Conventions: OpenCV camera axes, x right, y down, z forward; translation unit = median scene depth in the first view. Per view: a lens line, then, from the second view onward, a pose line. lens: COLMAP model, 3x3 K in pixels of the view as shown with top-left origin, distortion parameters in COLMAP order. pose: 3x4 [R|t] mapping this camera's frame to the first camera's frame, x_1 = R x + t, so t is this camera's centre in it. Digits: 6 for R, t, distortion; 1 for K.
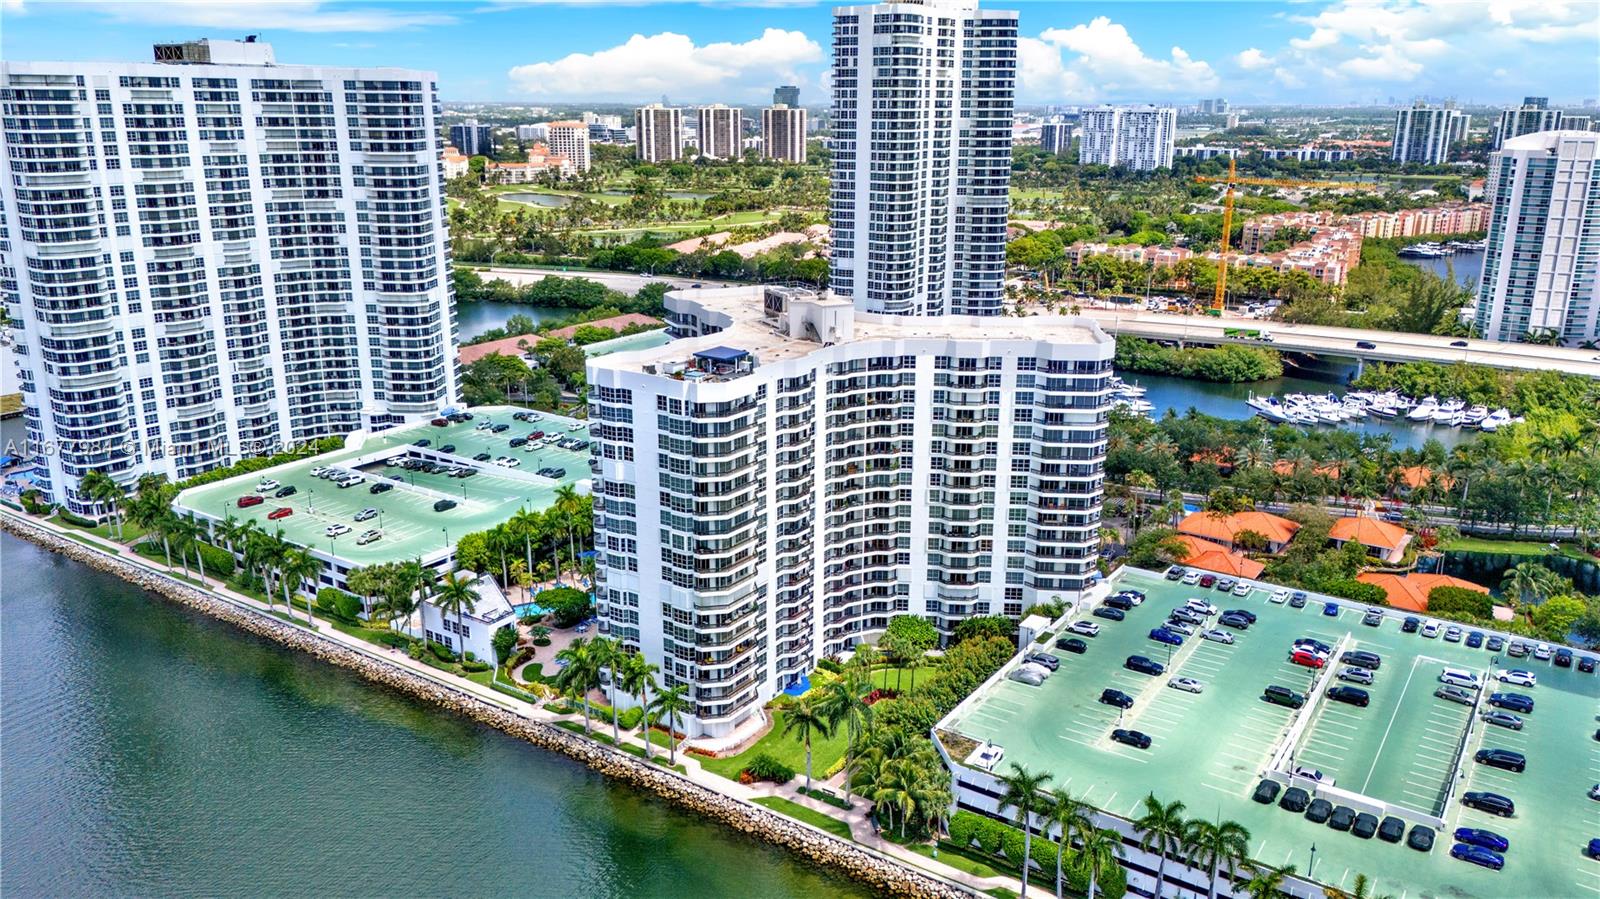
lens RADIAL K [[1206.6, 0, 776.1], [0, 1206.6, 448.6], [0, 0, 1]] dist [0.060086, -0.058737]
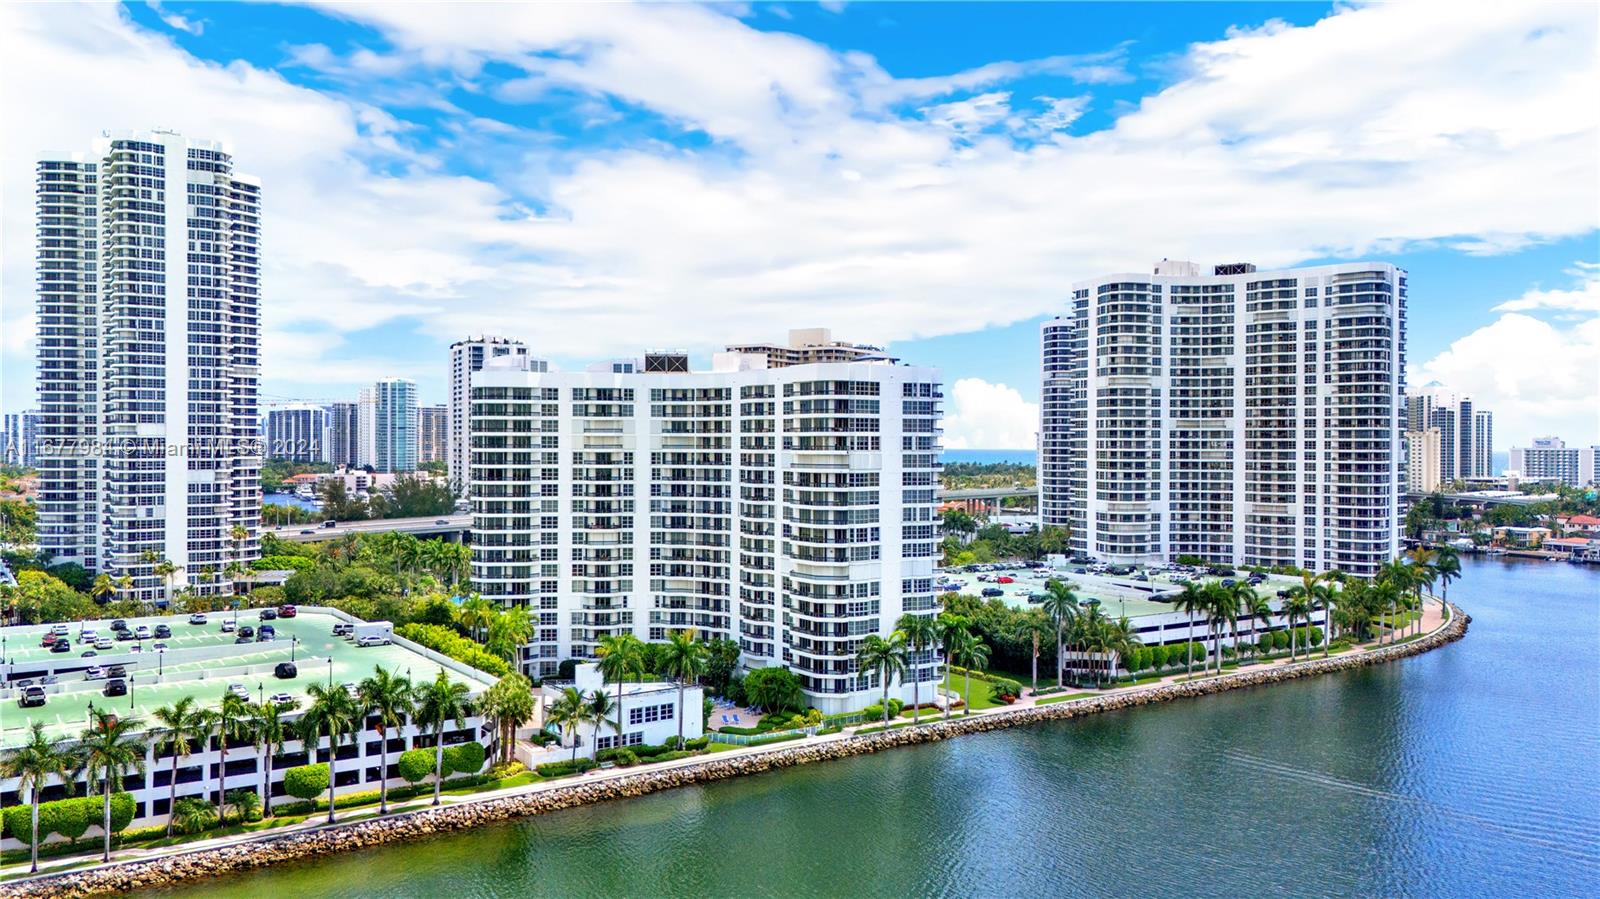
lens RADIAL K [[1206.6, 0, 811.5], [0, 1206.6, 433.3], [0, 0, 1]] dist [0.060086, -0.058737]
pose [[0.329590, 0.016074, 0.943987, -0.647806], [0.254999, 0.961180, -0.105399, 0.053167], [-0.909036, 0.275454, 0.312697, 0.396460]]
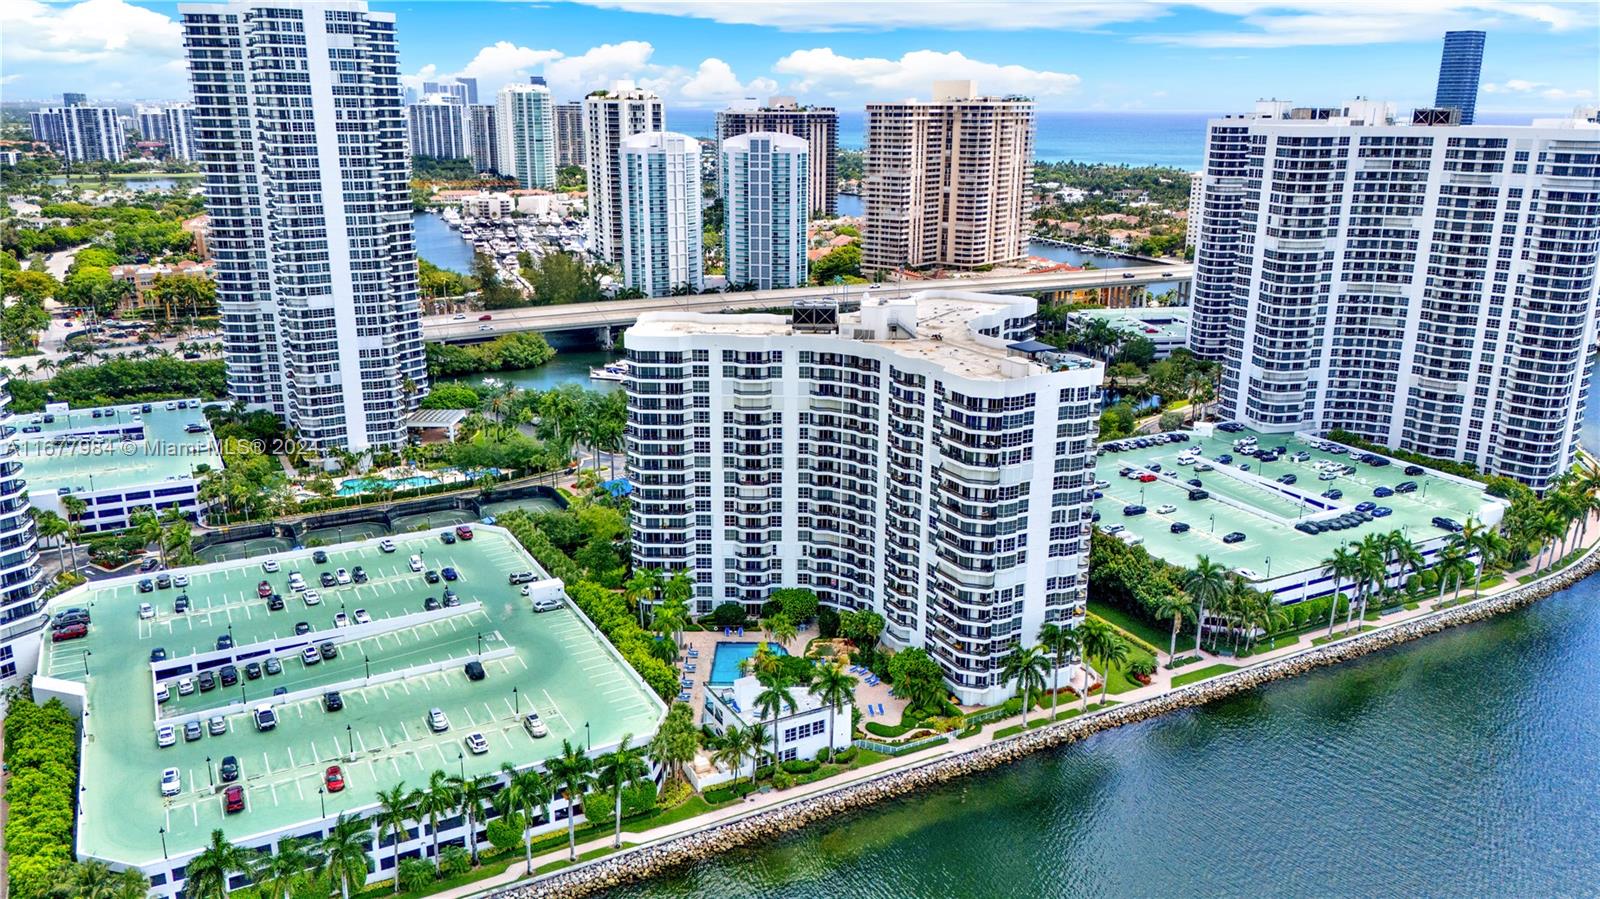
lens RADIAL K [[1206.6, 0, 811.5], [0, 1206.6, 420.5], [0, 0, 1]] dist [0.060086, -0.058737]
pose [[0.430245, -0.223189, 0.874686, -0.633758], [0.238411, 0.962644, 0.128362, -0.115645], [-0.870660, 0.153308, 0.467383, 0.367498]]
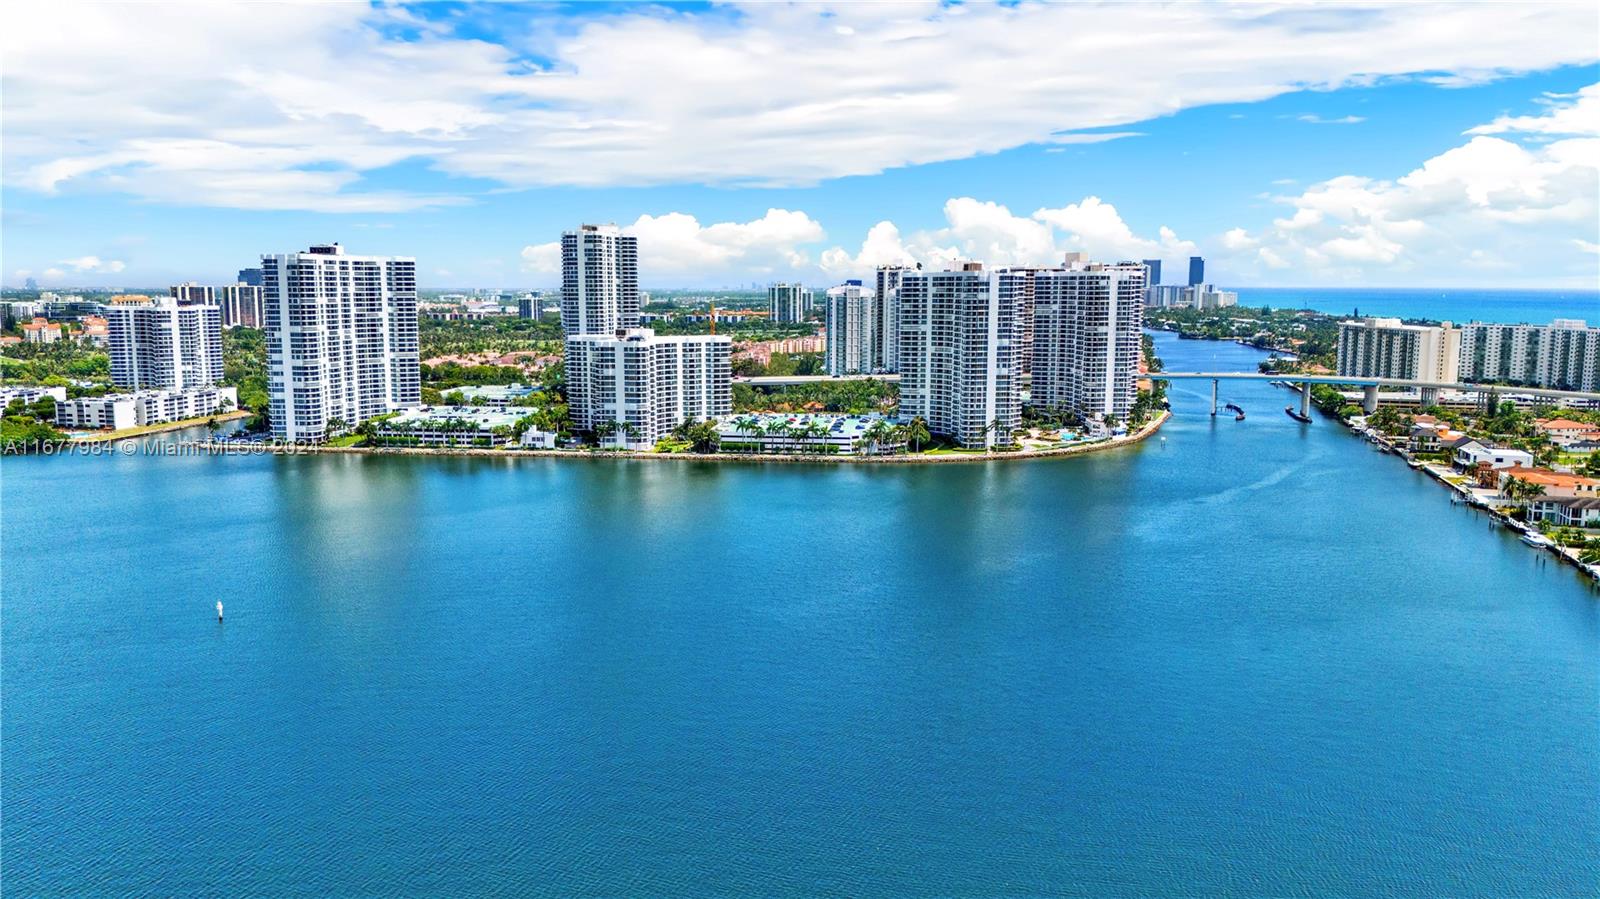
lens RADIAL K [[1218.0, 0, 809.7], [0, 1218.0, 484.6], [0, 0, 1]] dist [-0.046811, -0.009512]
pose [[0.878778, -0.073293, 0.471568, -0.719781], [0.127032, 0.988411, -0.083105, 0.388993], [-0.460012, 0.132935, 0.877905, -1.262250]]
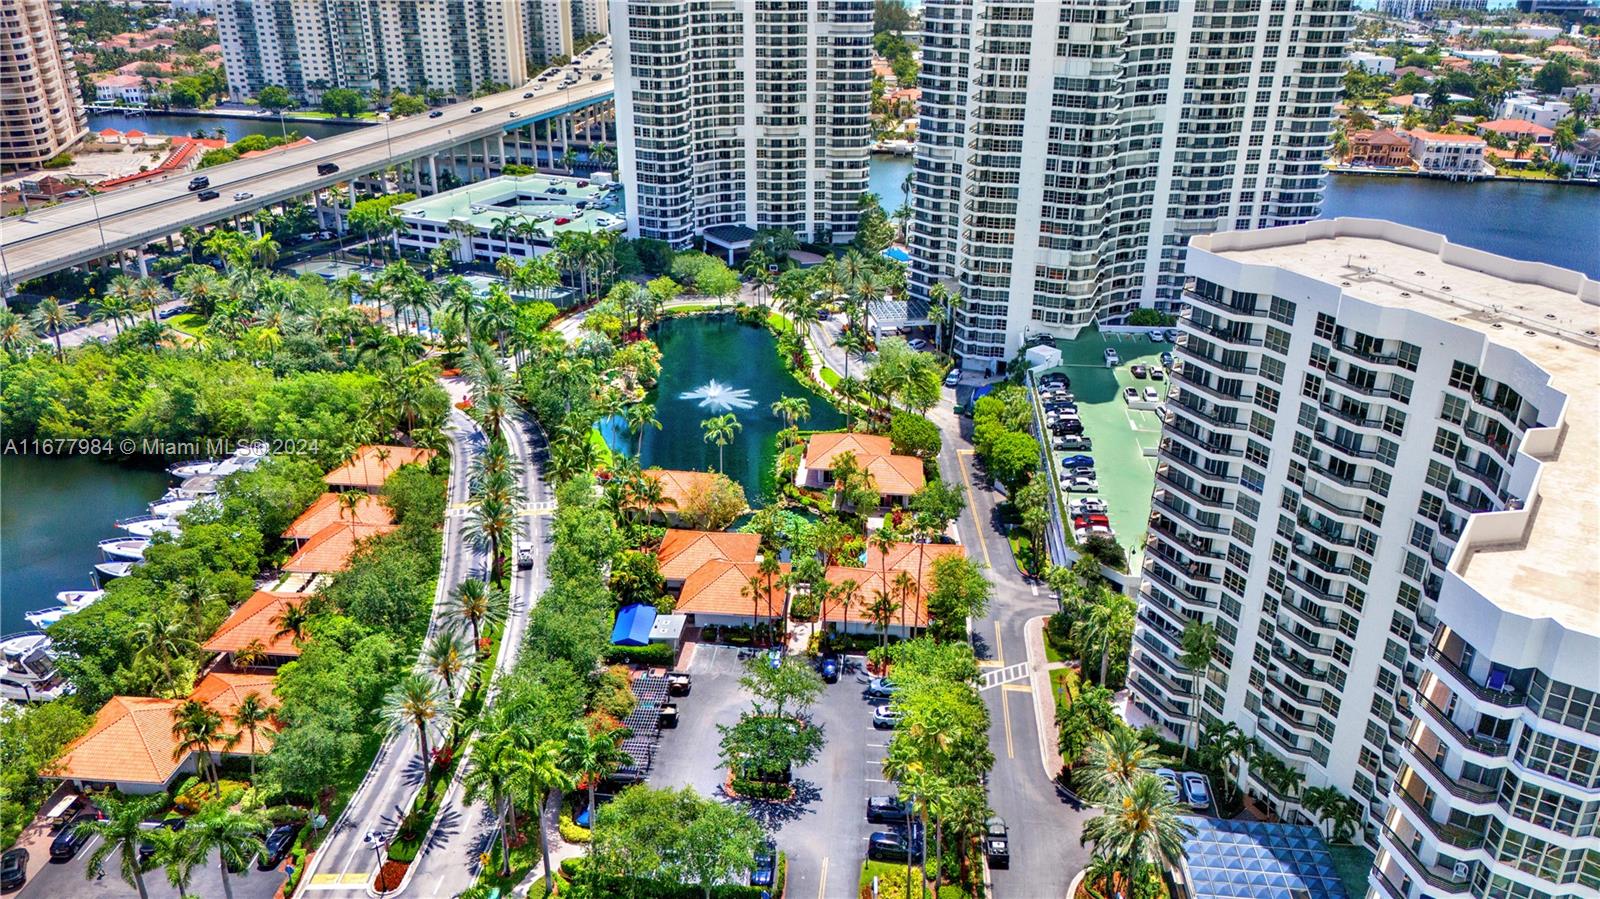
lens RADIAL K [[1206.6, 0, 798.6], [0, 1206.6, 447.2], [0, 0, 1]] dist [0.060086, -0.058737]
pose [[-0.507507, -0.345596, 0.789304, -0.092257], [0.229273, 0.828853, 0.510330, -0.245648], [-0.830584, 0.439962, -0.341412, 0.943652]]
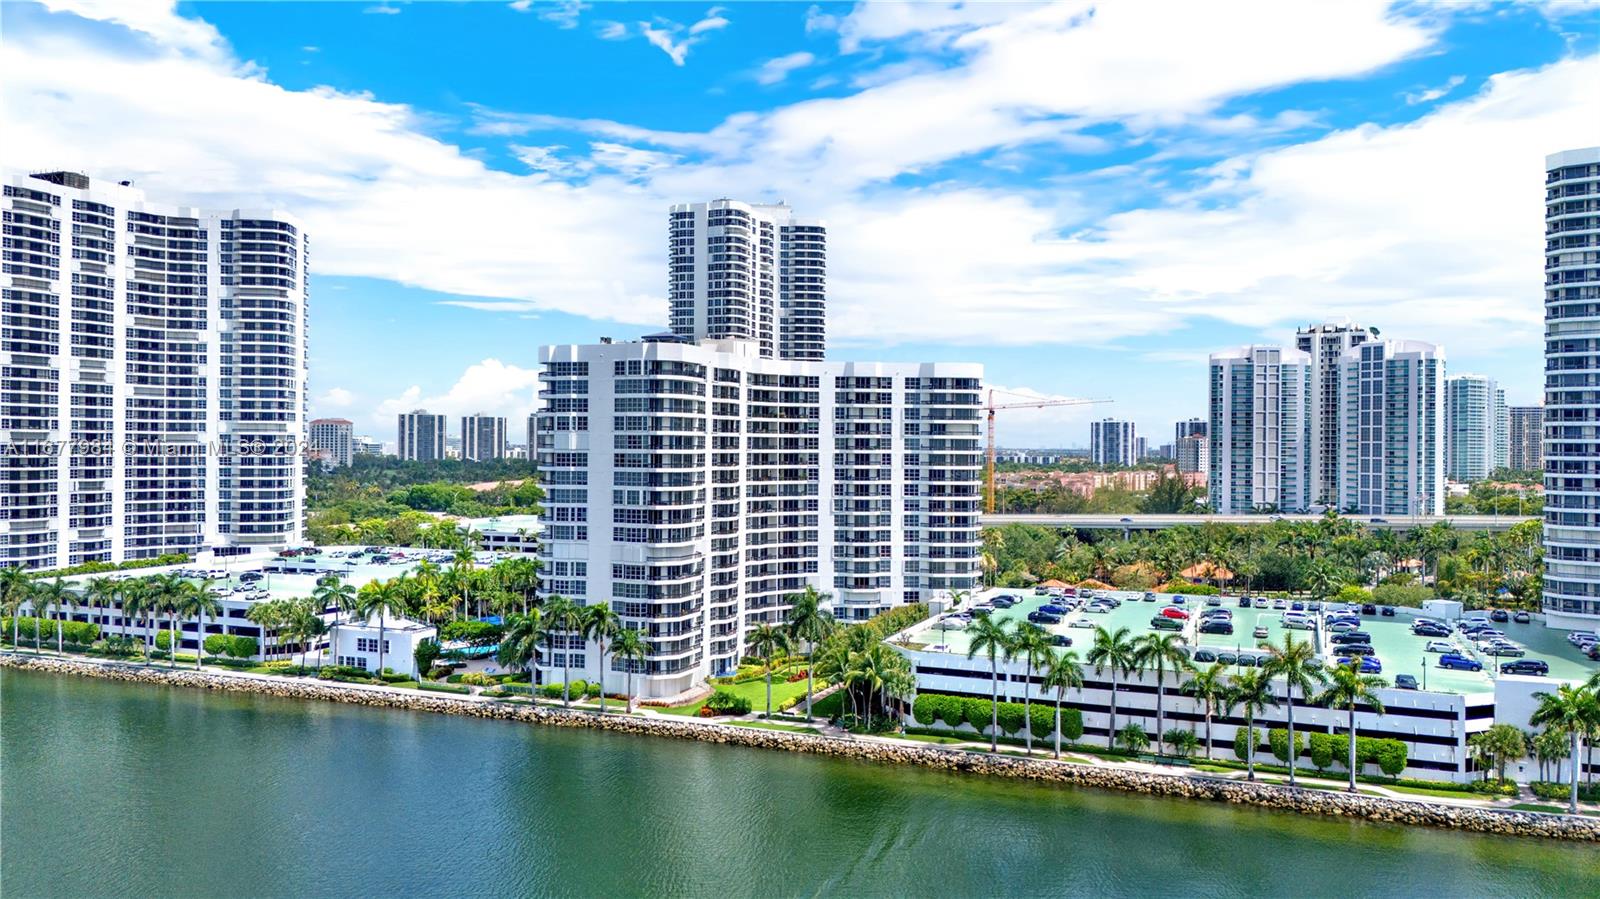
lens RADIAL K [[1206.6, 0, 779.2], [0, 1206.6, 439.5], [0, 0, 1]] dist [0.060086, -0.058737]
pose [[0.977574, 0.009583, 0.210376, -0.098879], [0.049904, 0.959970, -0.275621, 0.181345], [-0.204596, 0.279938, 0.937963, -0.027056]]
